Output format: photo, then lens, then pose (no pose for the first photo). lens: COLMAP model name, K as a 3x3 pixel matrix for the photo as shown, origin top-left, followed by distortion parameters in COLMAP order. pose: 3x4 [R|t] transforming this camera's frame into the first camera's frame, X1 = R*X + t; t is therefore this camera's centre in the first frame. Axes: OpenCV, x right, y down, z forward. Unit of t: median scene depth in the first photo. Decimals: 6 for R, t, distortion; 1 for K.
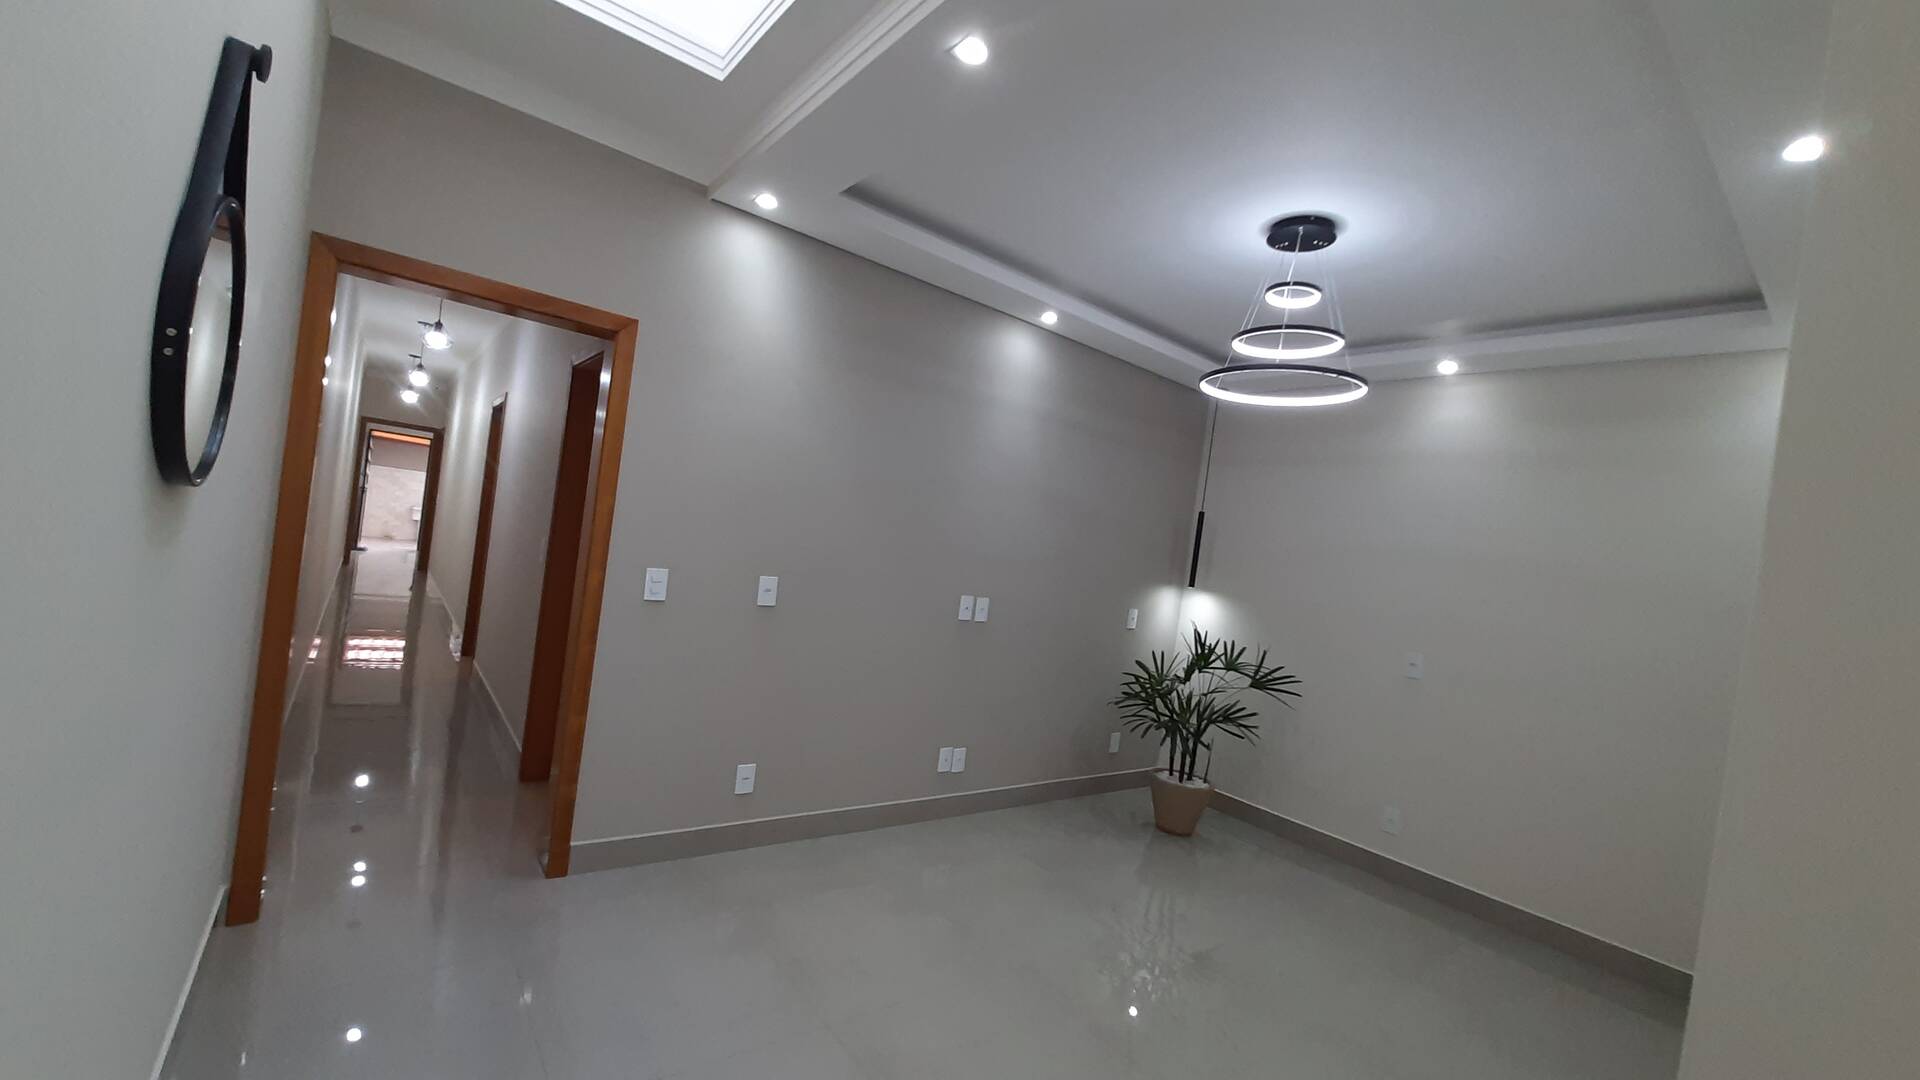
lens RADIAL K [[755.3, 0, 949.4], [0, 755.3, 547.1], [0, 0, 1]] dist [-0.012246, -0.000076]
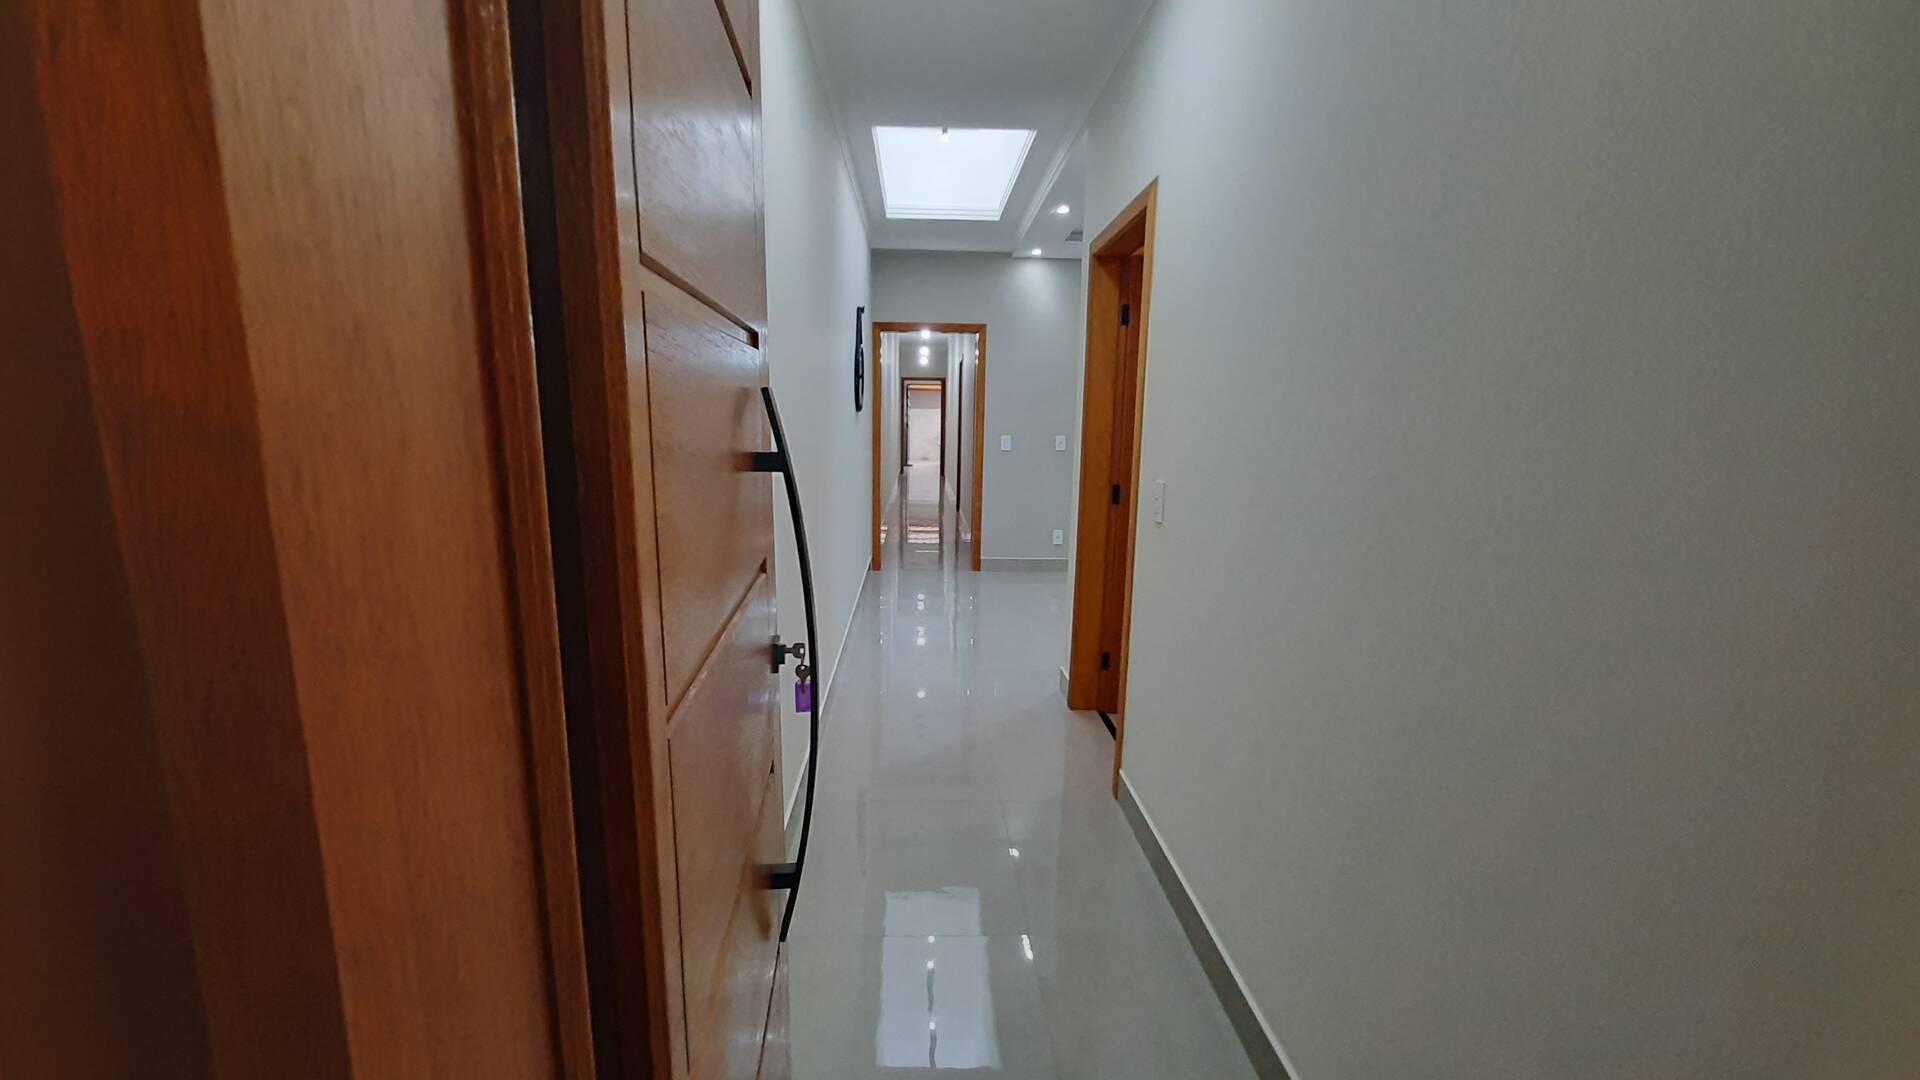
lens RADIAL K [[755.3, 0, 949.4], [0, 755.3, 547.1], [0, 0, 1]] dist [-0.012246, -0.000076]
pose [[0.810815, -0.012816, -0.585163, 0.238181], [0.083909, 0.991978, 0.094541, 0.040674], [0.579257, -0.125756, 0.805386, -0.283388]]
